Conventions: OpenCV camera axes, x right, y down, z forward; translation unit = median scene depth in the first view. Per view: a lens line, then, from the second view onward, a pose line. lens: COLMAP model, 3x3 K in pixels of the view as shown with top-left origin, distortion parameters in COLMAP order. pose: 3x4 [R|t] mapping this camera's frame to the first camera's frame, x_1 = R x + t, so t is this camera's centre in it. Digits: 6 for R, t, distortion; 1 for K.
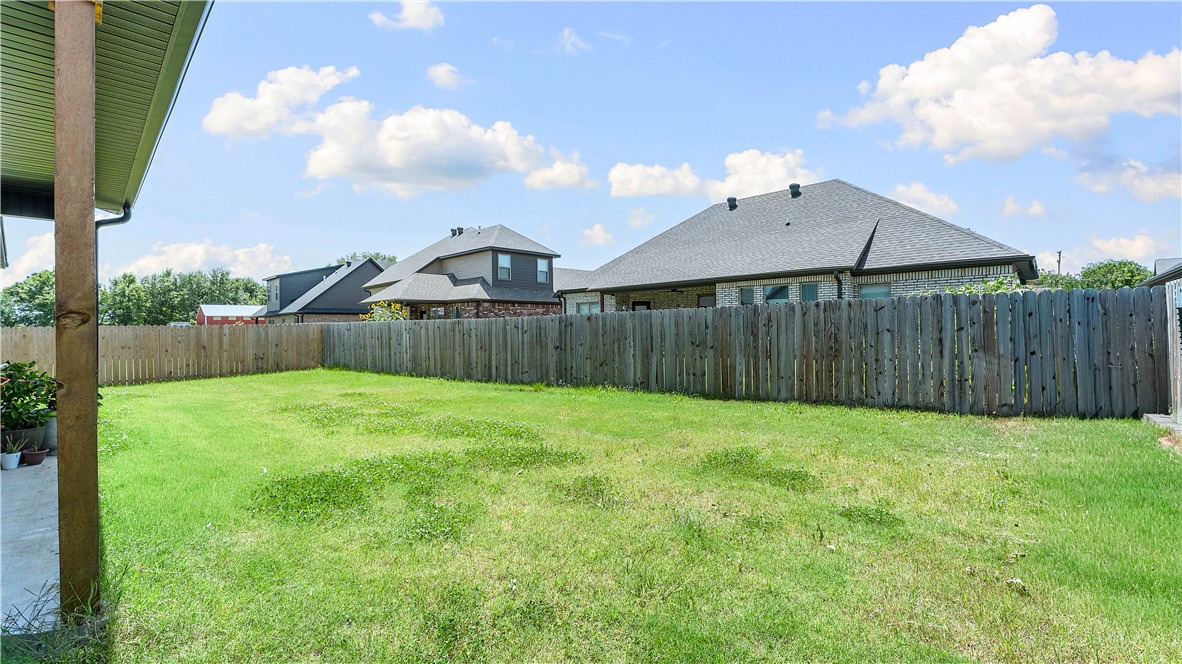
lens RADIAL K [[476.1, 0, 584.7], [0, 476.1, 321.5], [0, 0, 1]] dist [0.000035, -0.000013]
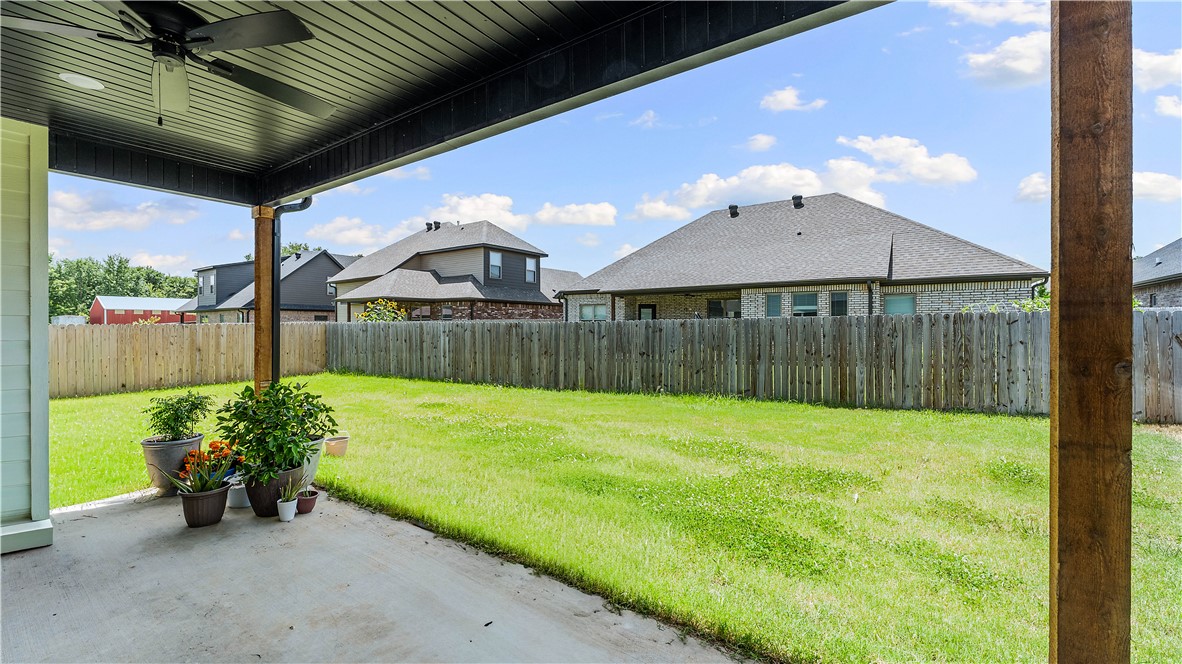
lens RADIAL K [[476.1, 0, 584.7], [0, 476.1, 321.5], [0, 0, 1]] dist [0.000035, -0.000013]
pose [[0.989567, 0.013372, 0.143454, -0.164621], [-0.013642, 0.999907, 0.000898, -0.005510], [-0.143428, -0.002846, 0.989657, 0.028560]]
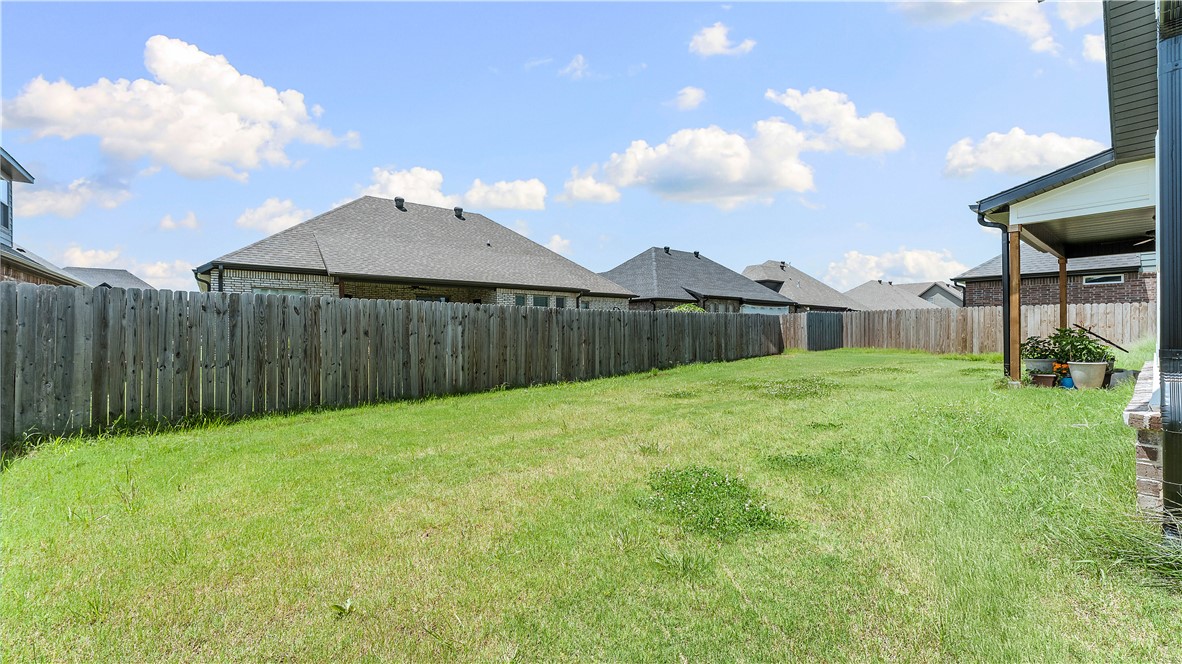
lens RADIAL K [[476.1, 0, 584.7], [0, 476.1, 321.5], [0, 0, 1]] dist [0.000035, -0.000013]
pose [[0.127406, 0.032295, 0.991325, -0.660657], [-0.008314, 0.999469, -0.031492, 0.026863], [-0.991816, -0.004230, 0.127606, 0.524940]]
